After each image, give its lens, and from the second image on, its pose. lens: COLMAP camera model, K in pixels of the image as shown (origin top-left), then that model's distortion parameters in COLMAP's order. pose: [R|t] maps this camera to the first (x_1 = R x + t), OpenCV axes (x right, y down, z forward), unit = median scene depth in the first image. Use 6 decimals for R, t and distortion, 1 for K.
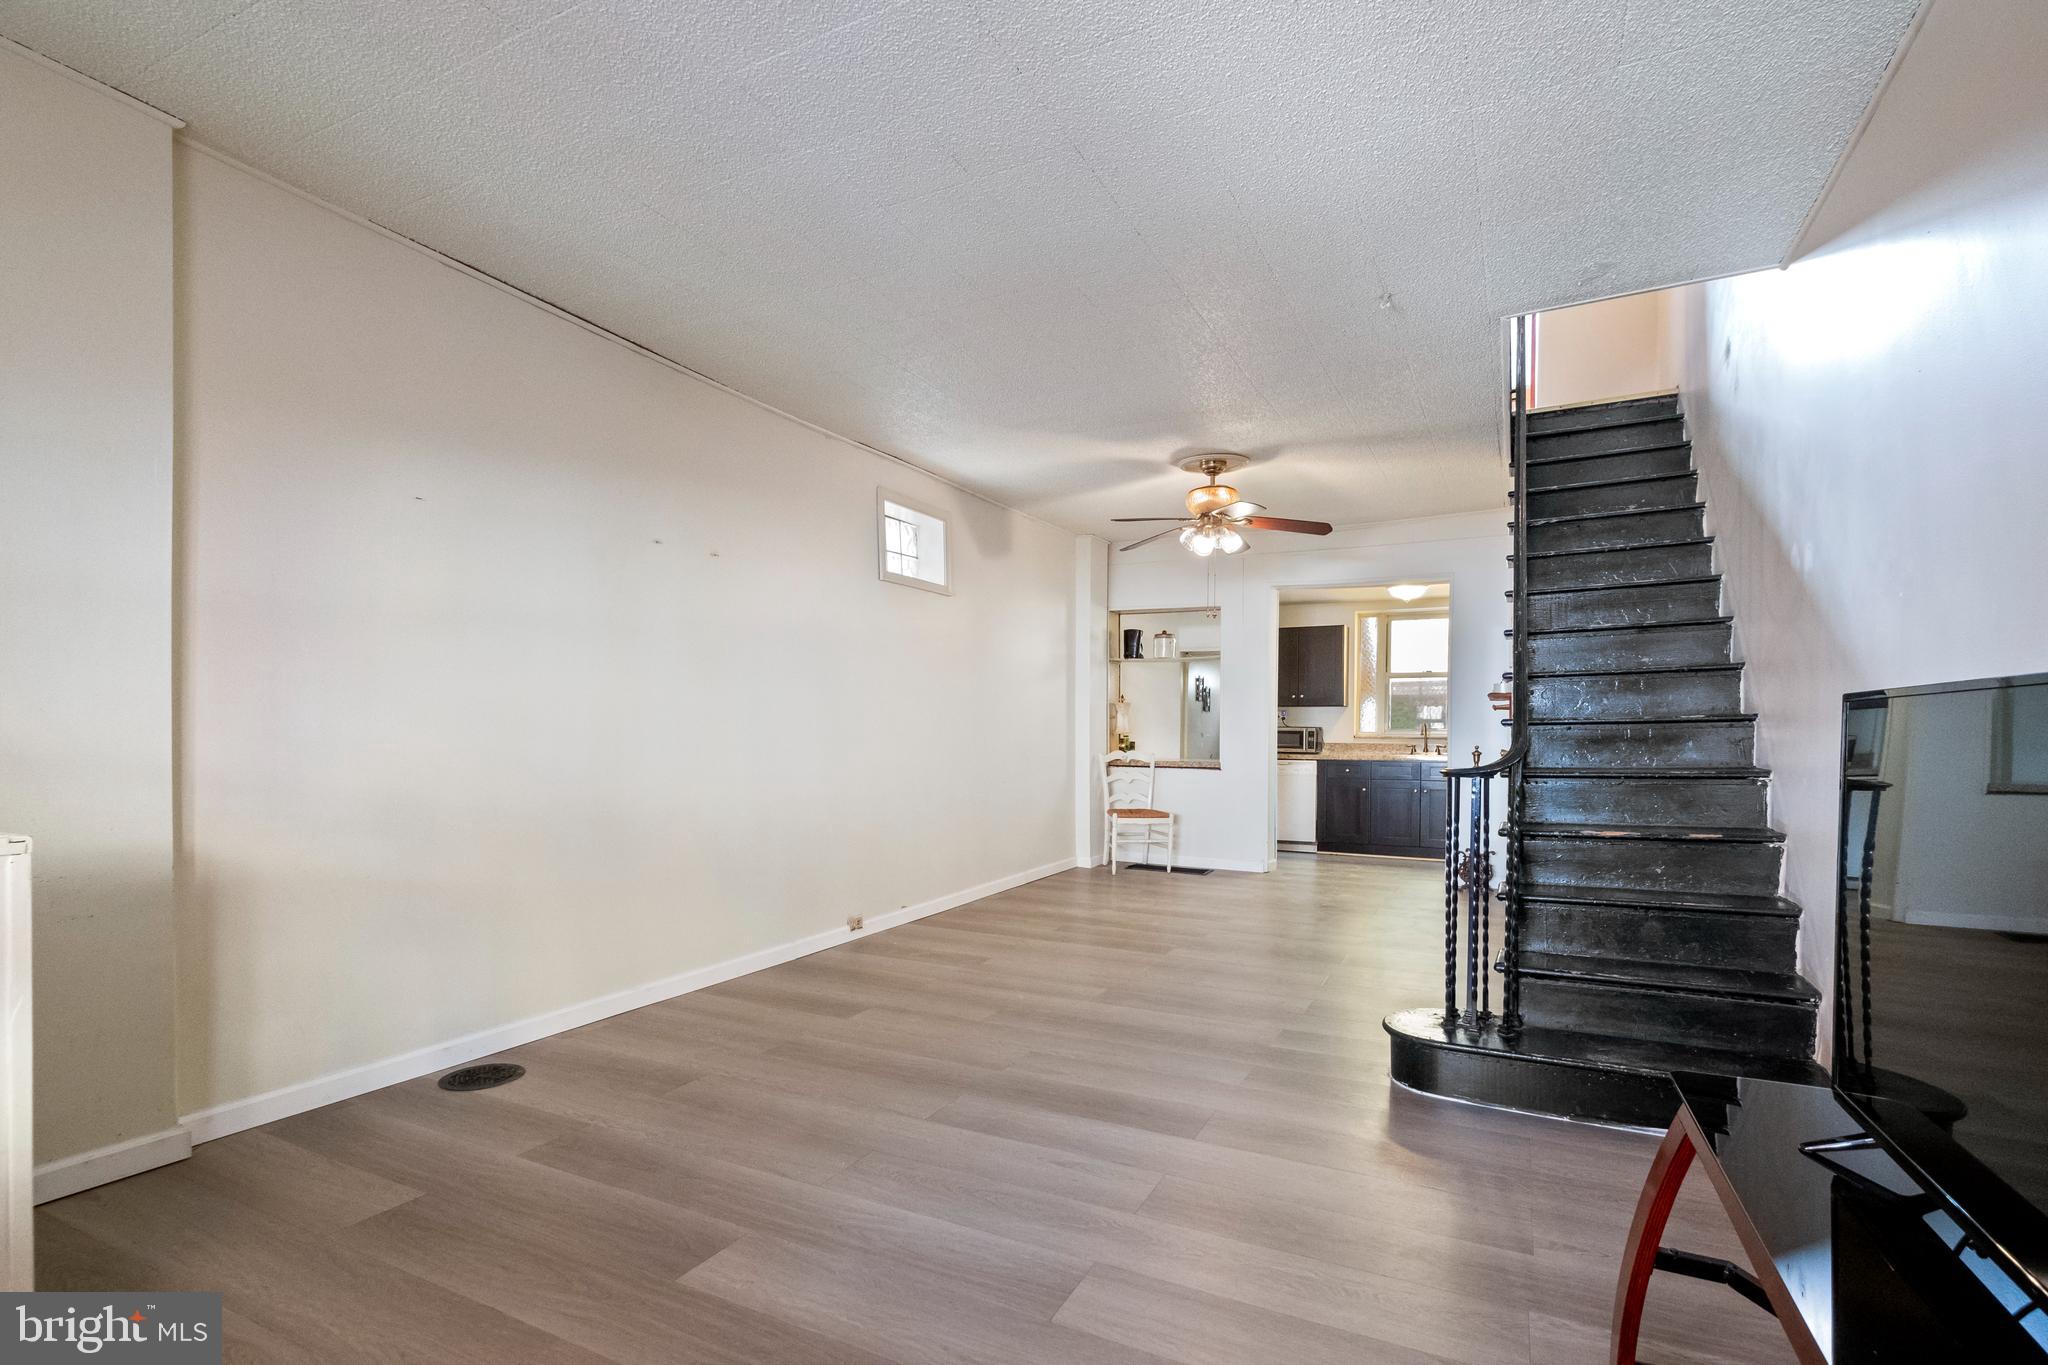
lens RADIAL K [[915.0, 0, 1015.3], [0, 915.0, 725.8], [0, 0, 1]] dist [-0.000903, -0.001501]
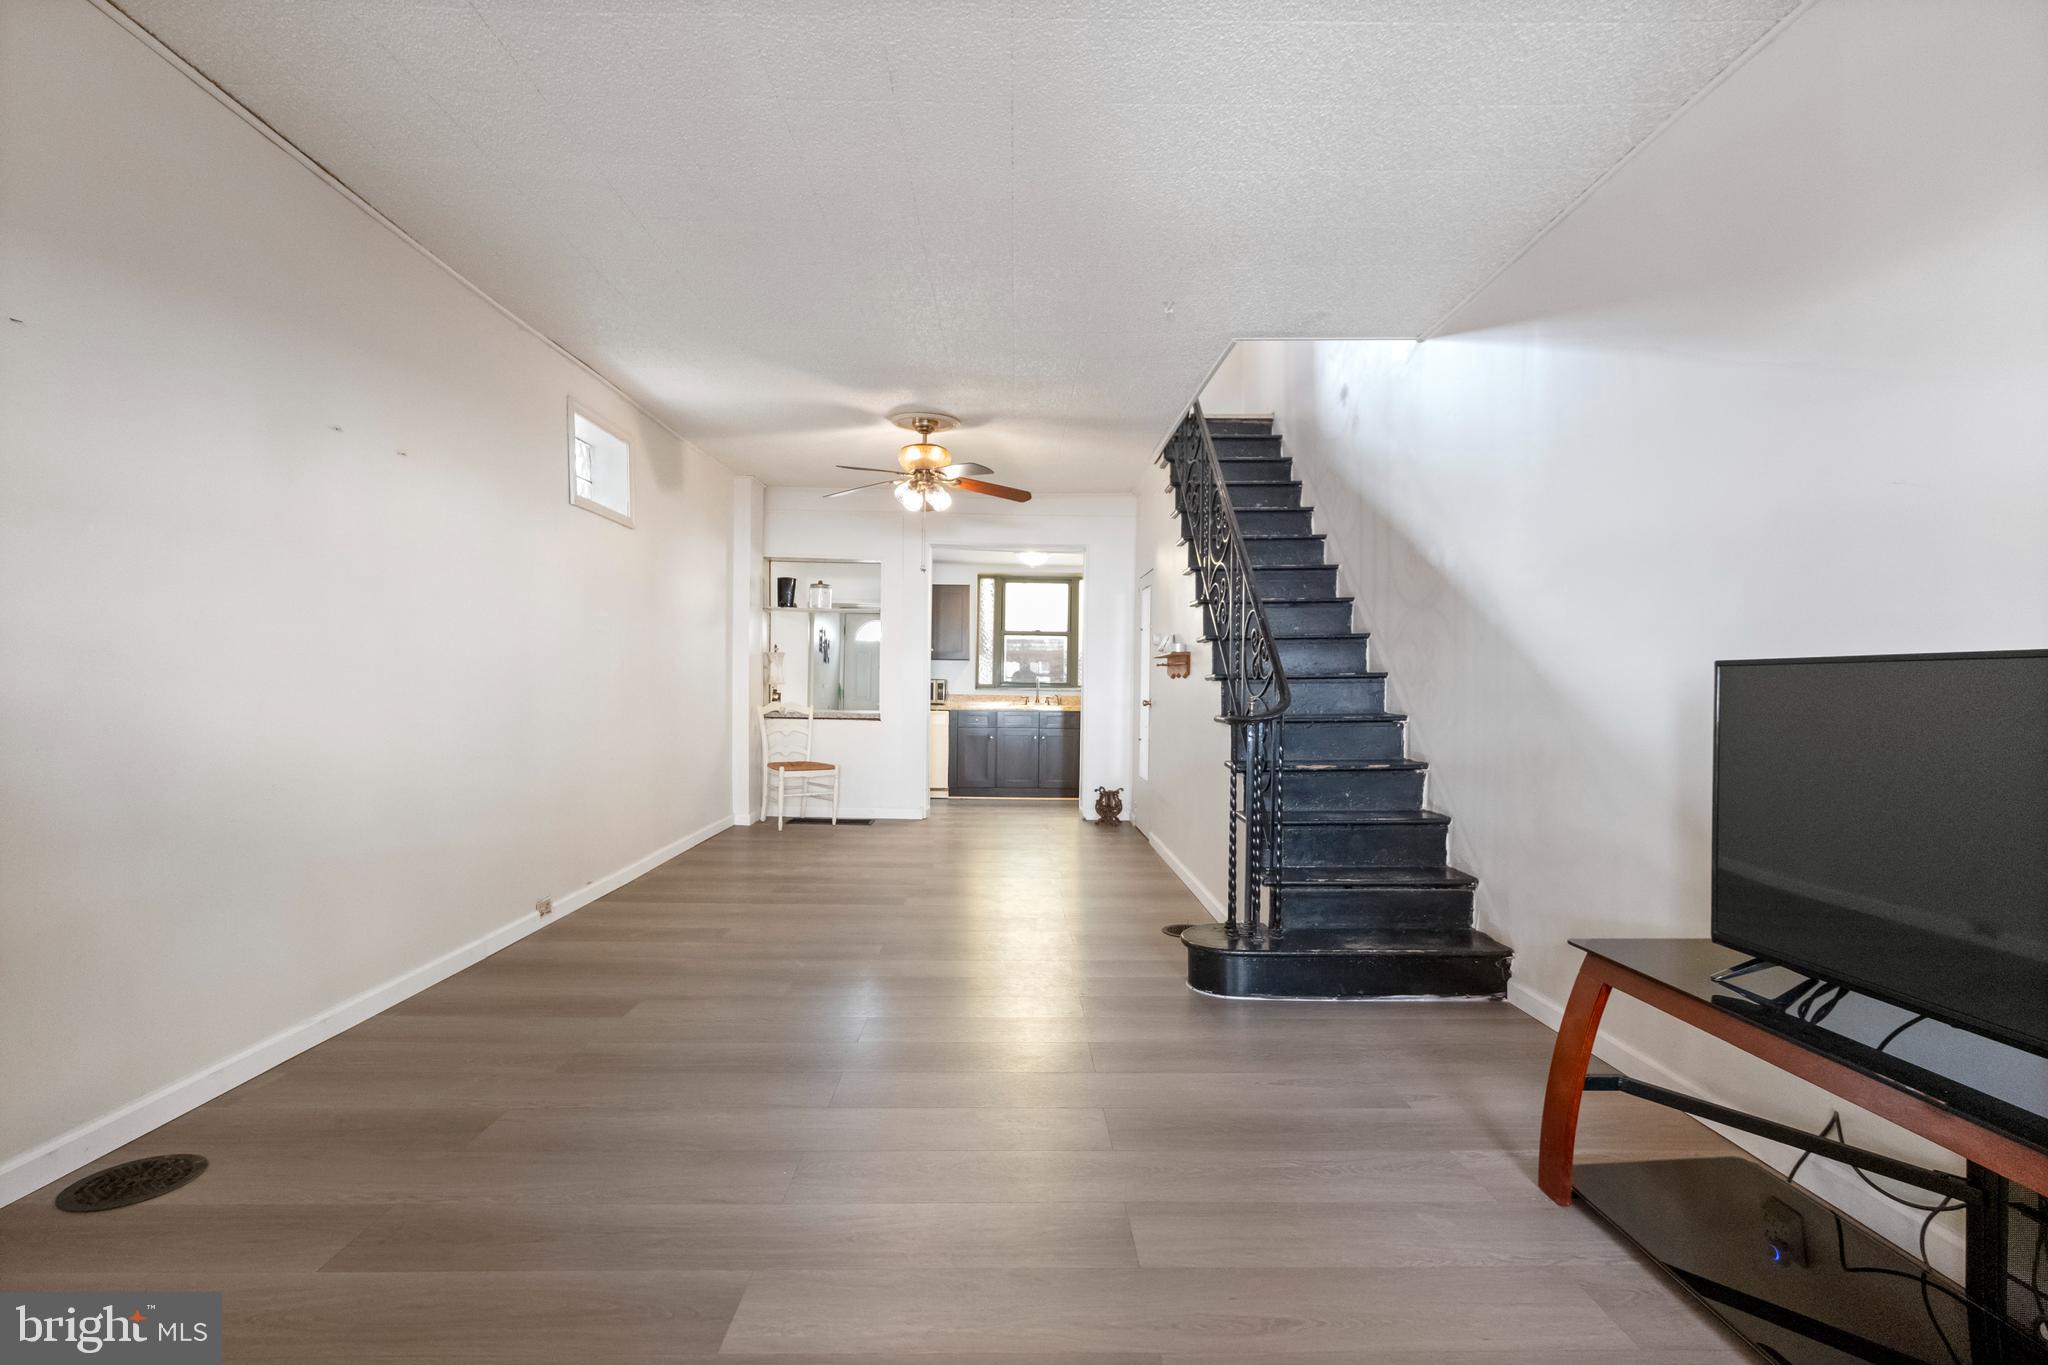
lens RADIAL K [[907.9, 0, 1016.7], [0, 907.9, 667.9], [0, 0, 1]] dist [-0.002613, -0.000983]
pose [[0.888102, 0.014842, 0.459406, -0.158945], [-0.010149, 0.999868, -0.012683, 0.001179], [-0.459534, 0.006602, 0.888136, 0.048687]]
